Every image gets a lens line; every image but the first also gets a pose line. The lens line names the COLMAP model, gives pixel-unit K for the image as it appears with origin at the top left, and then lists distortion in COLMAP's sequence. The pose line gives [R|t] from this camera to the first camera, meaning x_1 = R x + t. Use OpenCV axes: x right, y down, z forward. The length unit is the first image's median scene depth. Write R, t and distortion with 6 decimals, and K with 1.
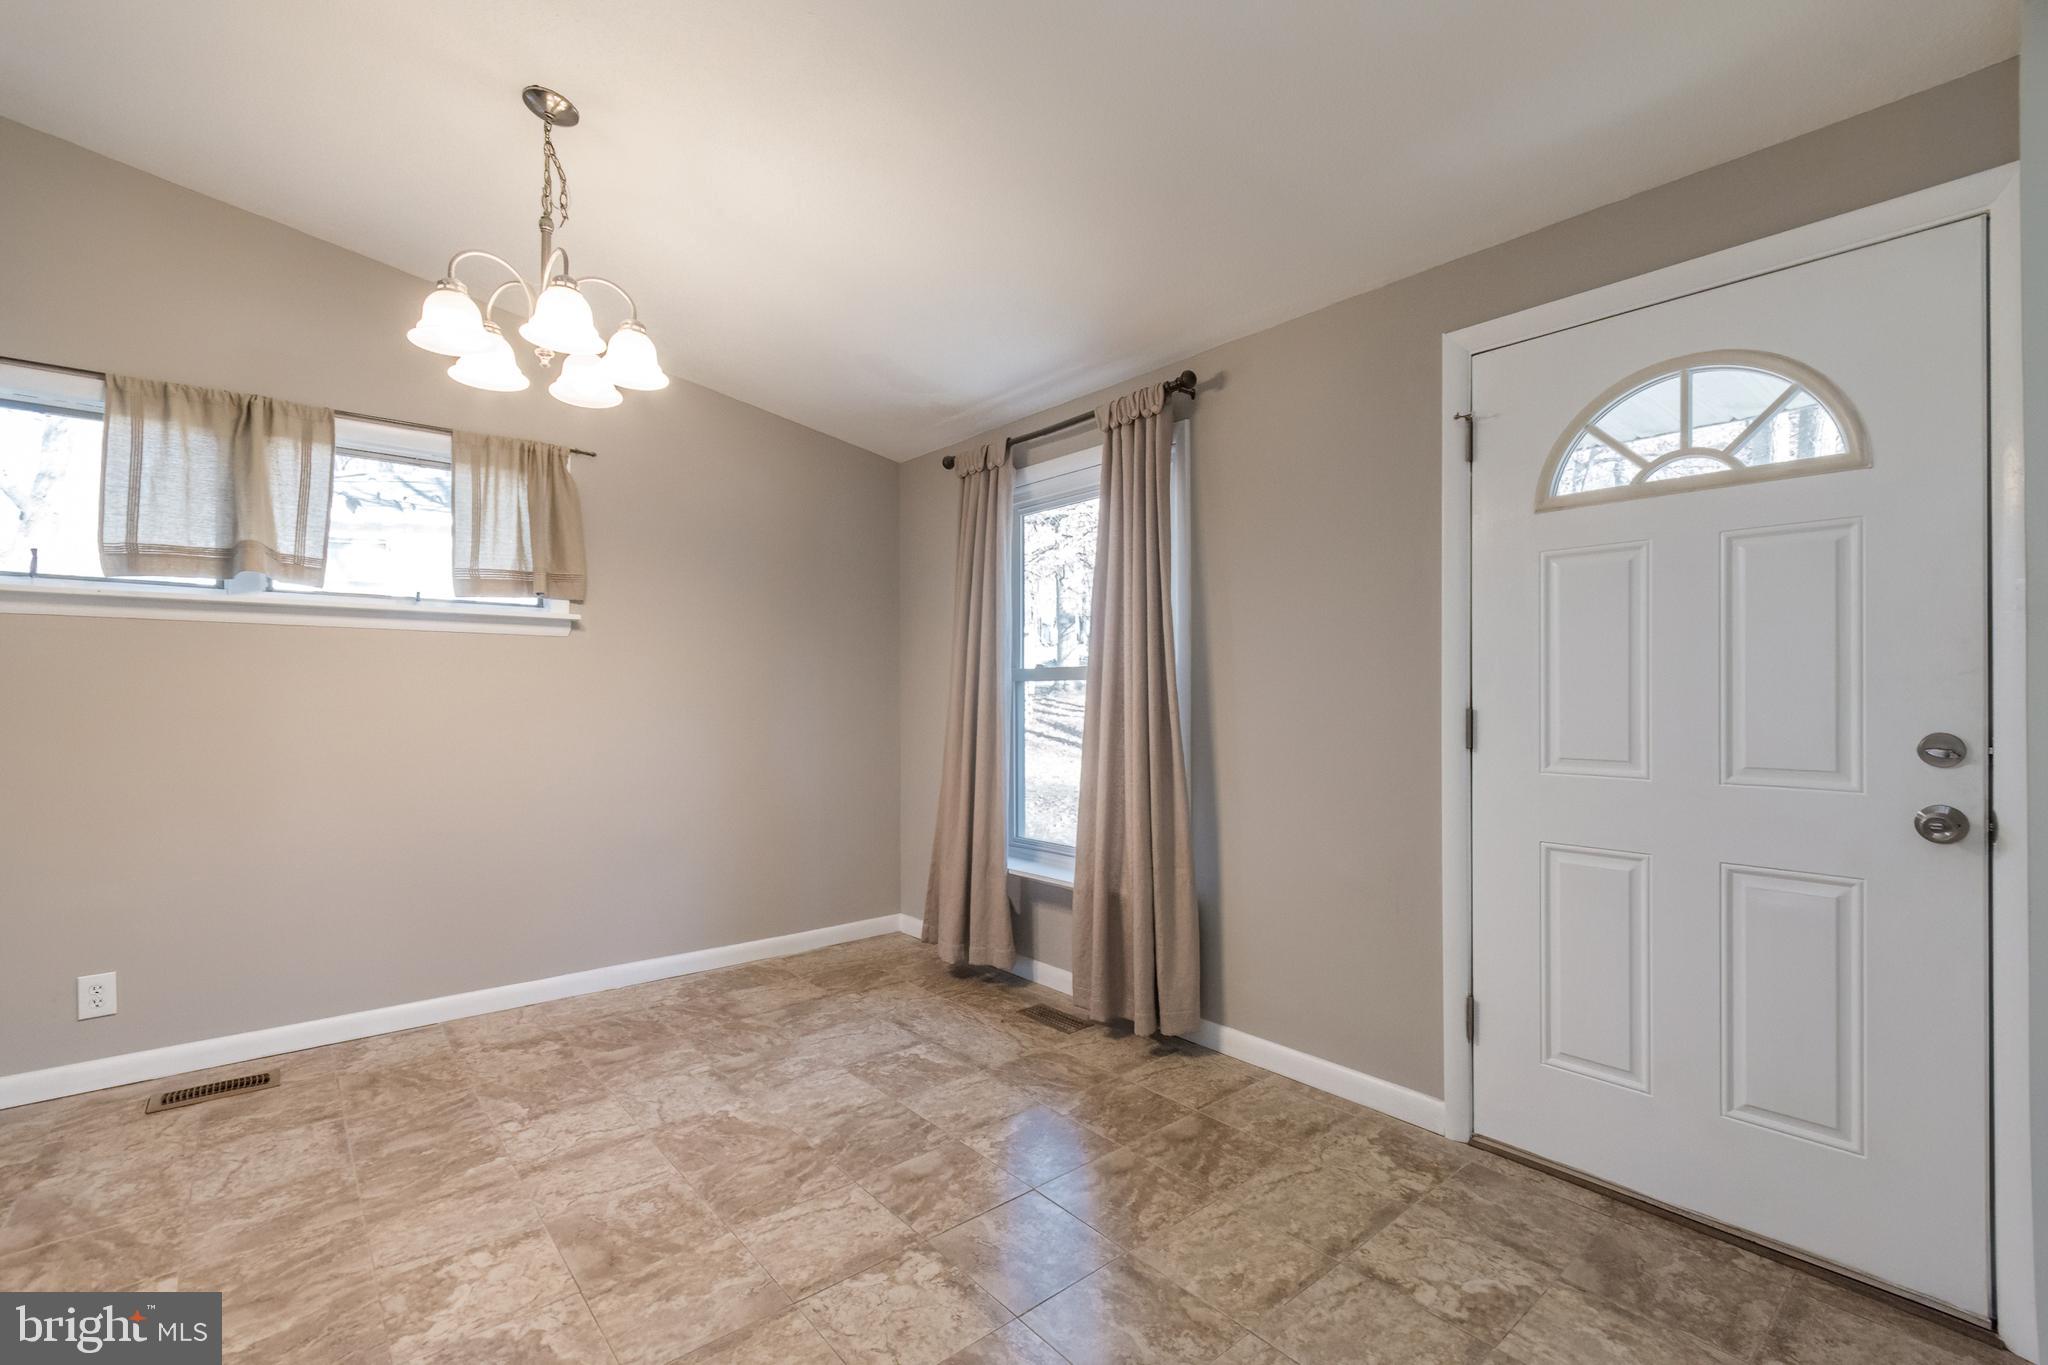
lens RADIAL K [[898.1, 0, 1019.5], [0, 898.1, 691.2], [0, 0, 1]] dist [0.003208, -0.000112]
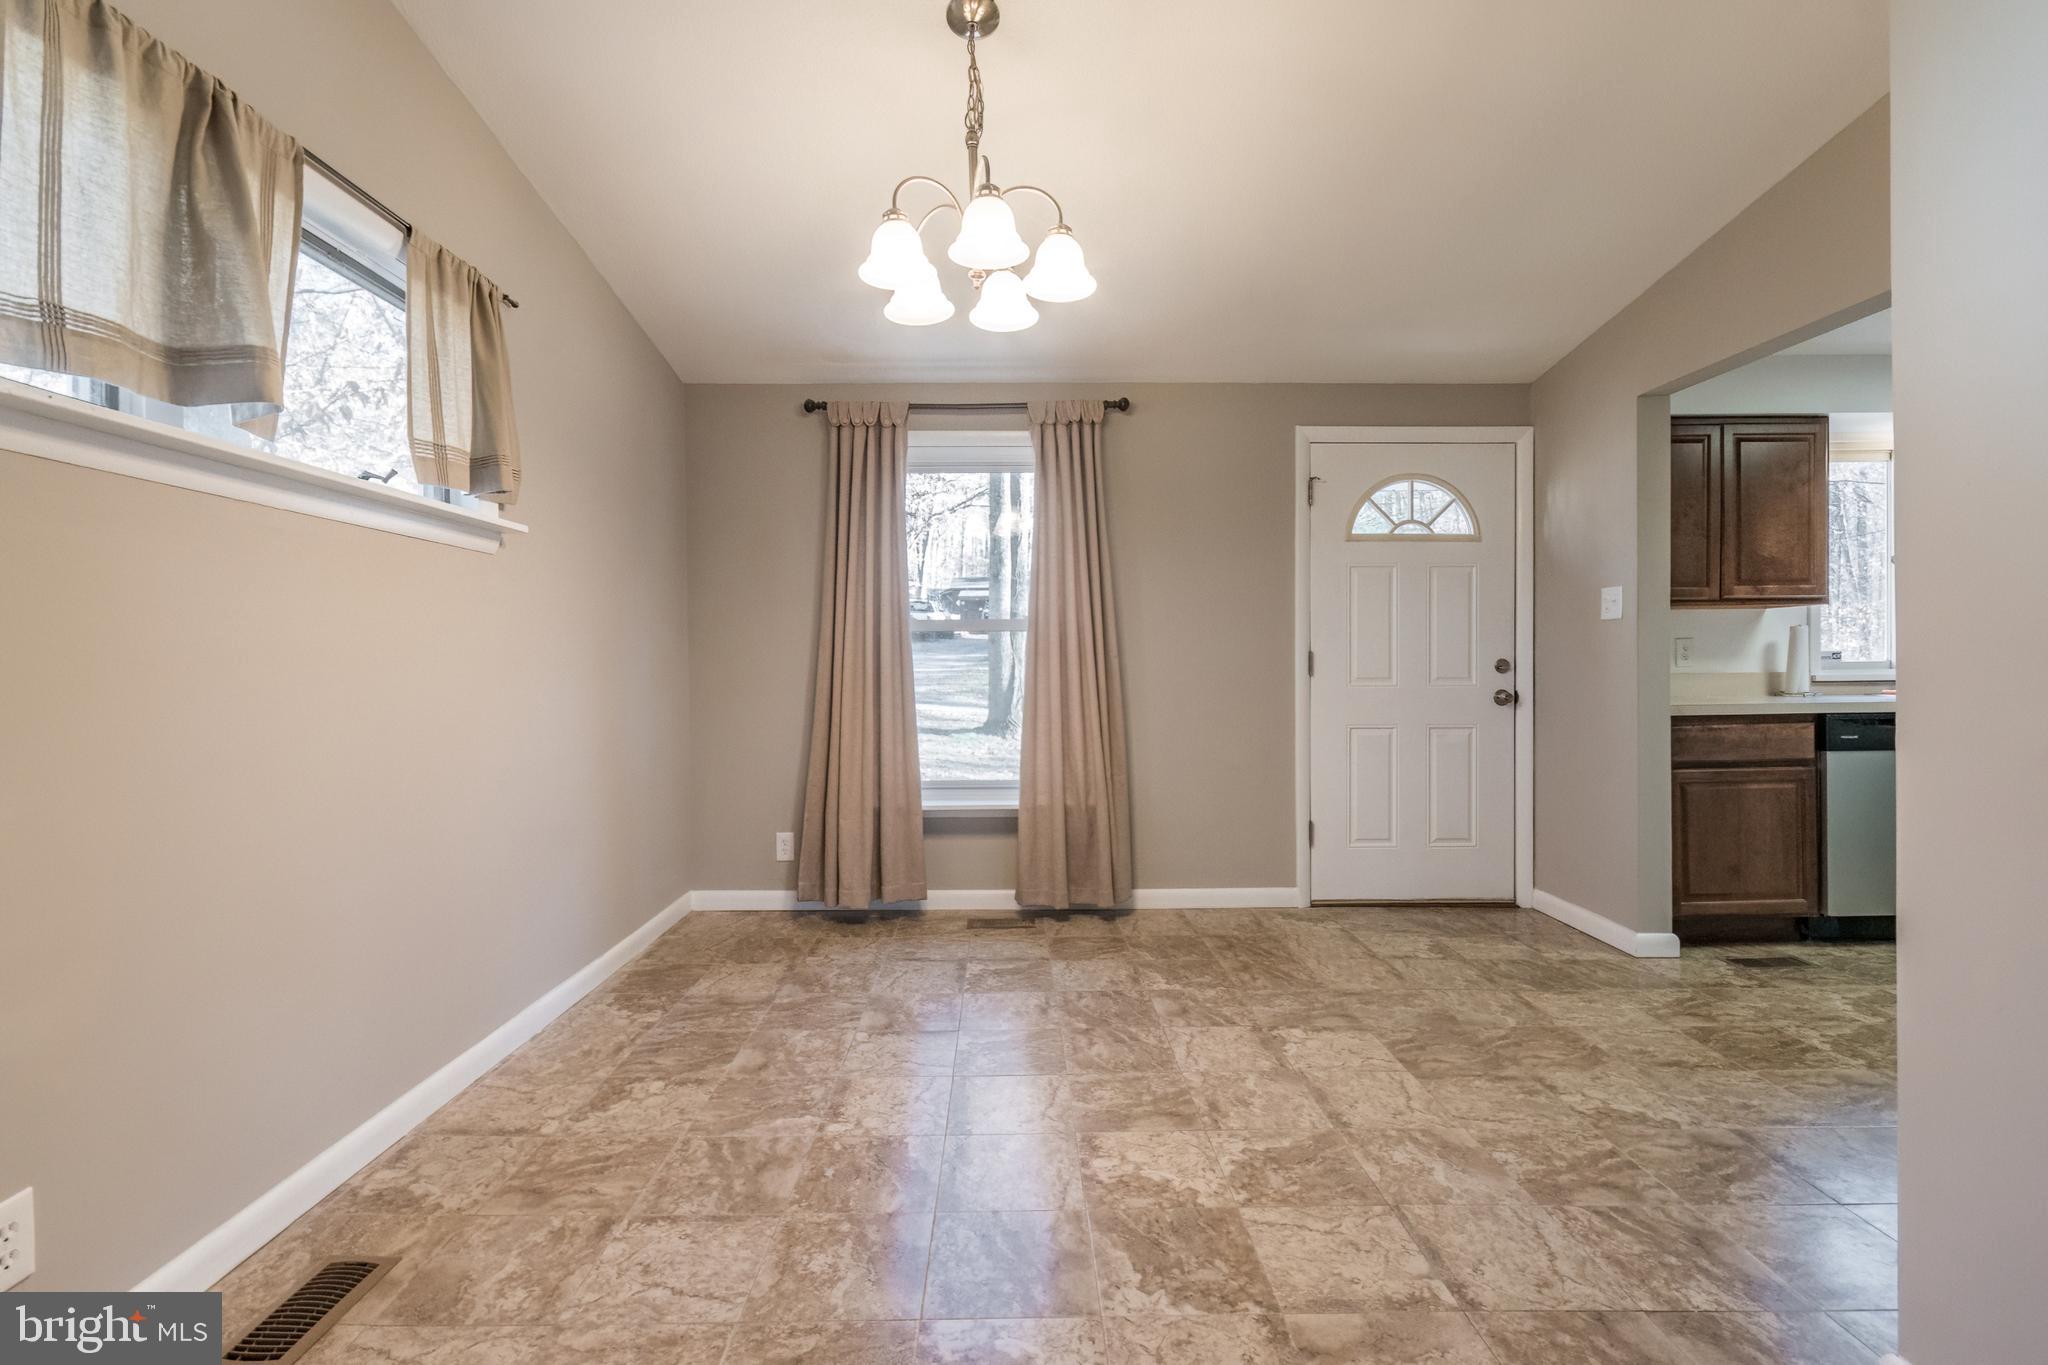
lens RADIAL K [[930.0, 0, 1014.4], [0, 930.0, 668.1], [0, 0, 1]] dist [0.002973, 0.001006]
pose [[0.635302, -0.008078, 0.772222, -1.127106], [0.001690, 0.999957, 0.009070, 0.031765], [-0.772262, -0.004458, 0.635289, 0.294309]]
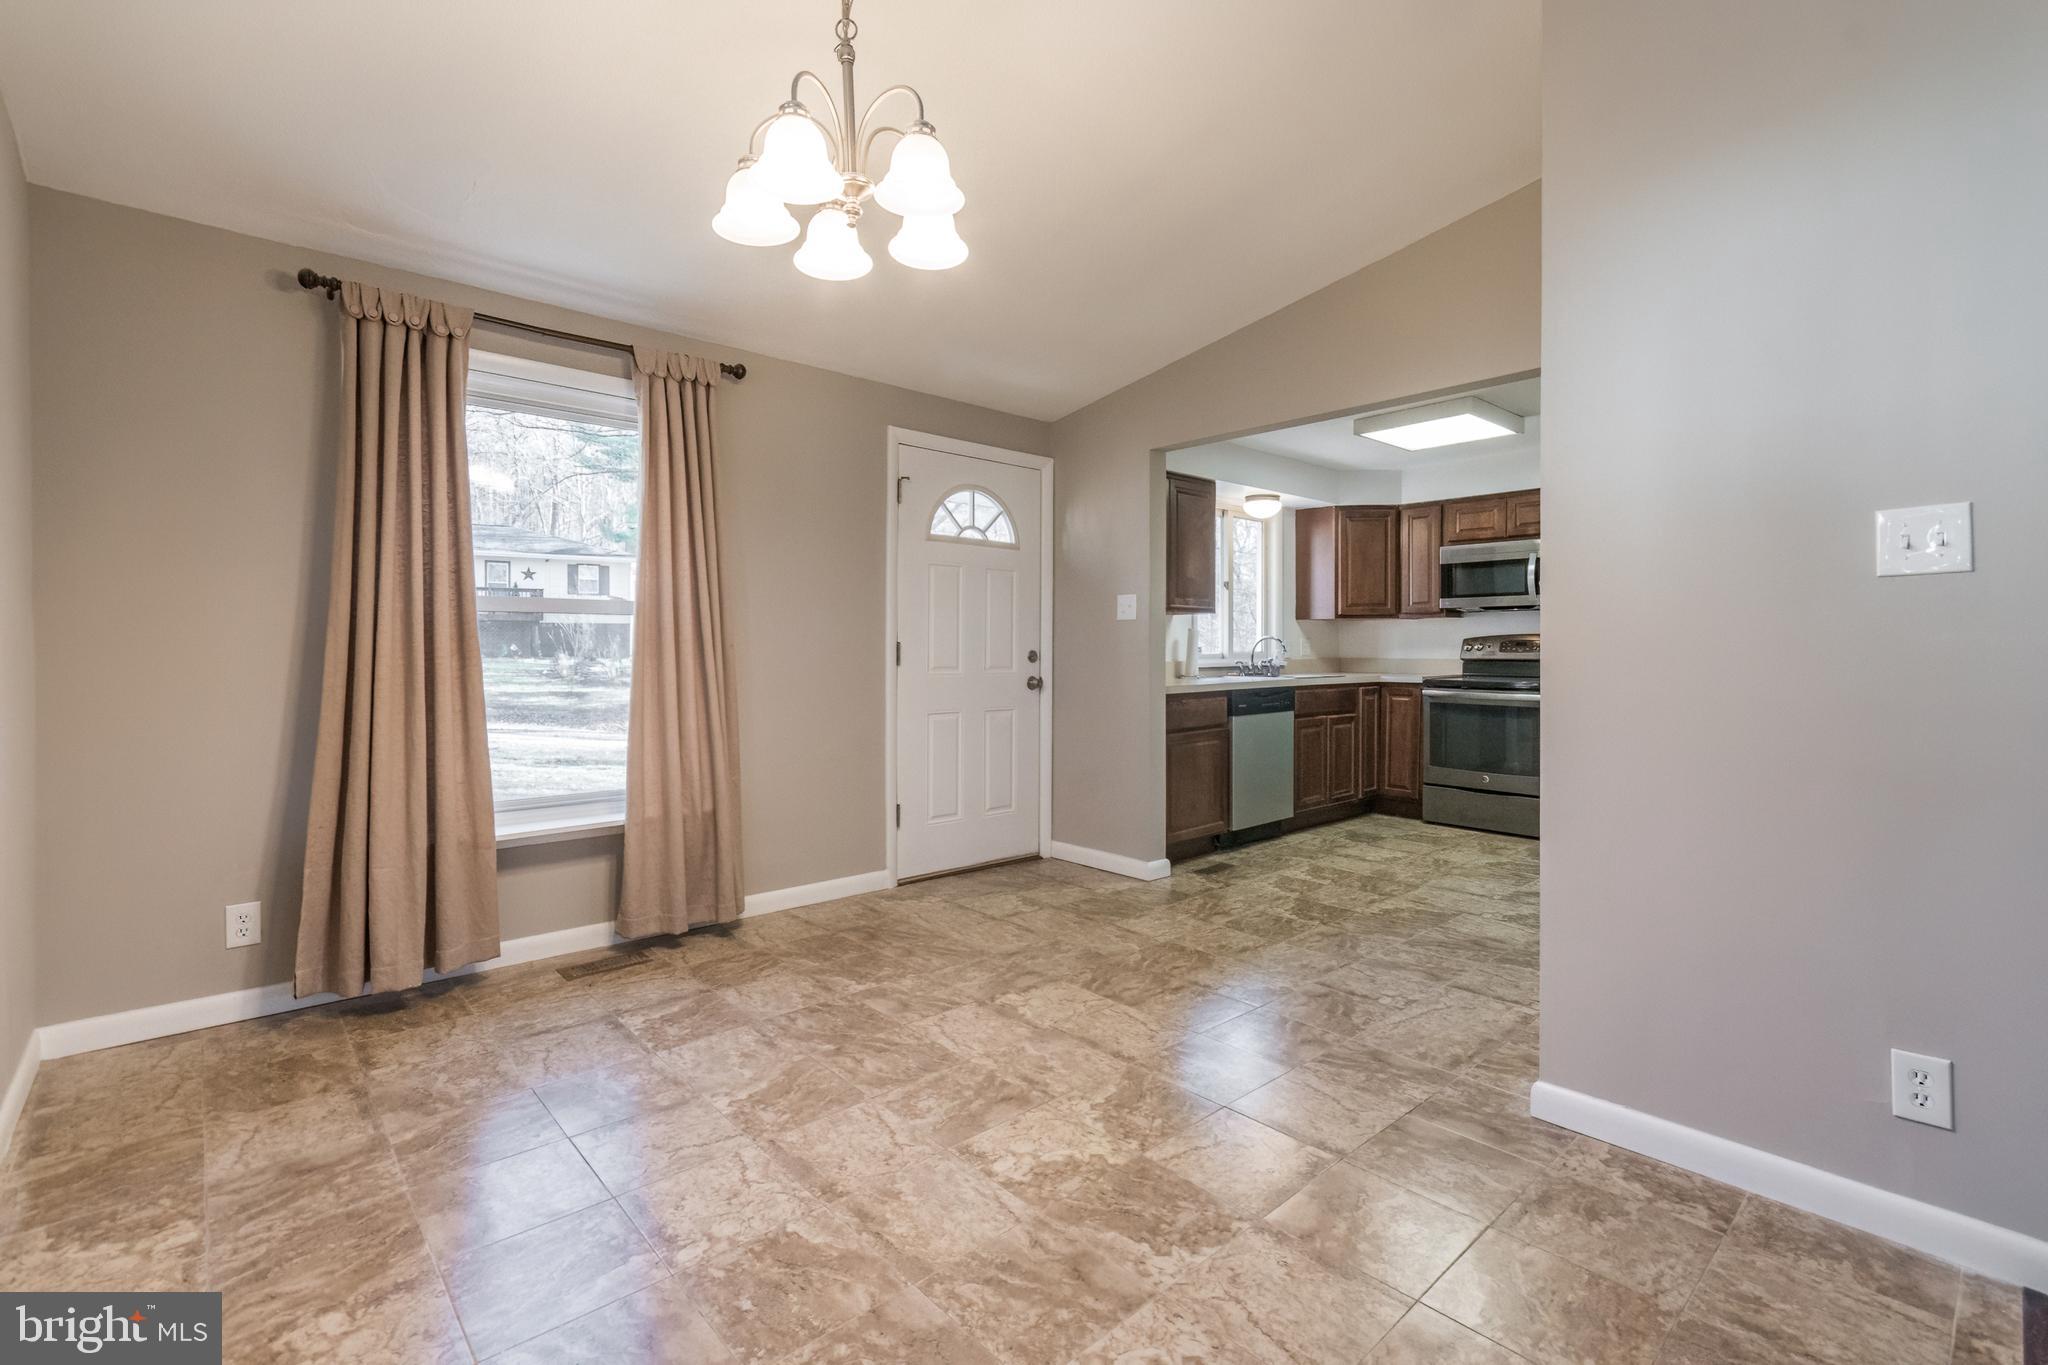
lens RADIAL K [[917.4, 0, 1021.9], [0, 917.4, 657.4], [0, 0, 1]] dist [0.001006, 0.000536]
pose [[-0.037224, -0.007855, 0.999276, -1.234879], [-0.005842, 0.999954, 0.007643, 0.031190], [-0.999290, -0.005553, -0.037268, 0.766834]]
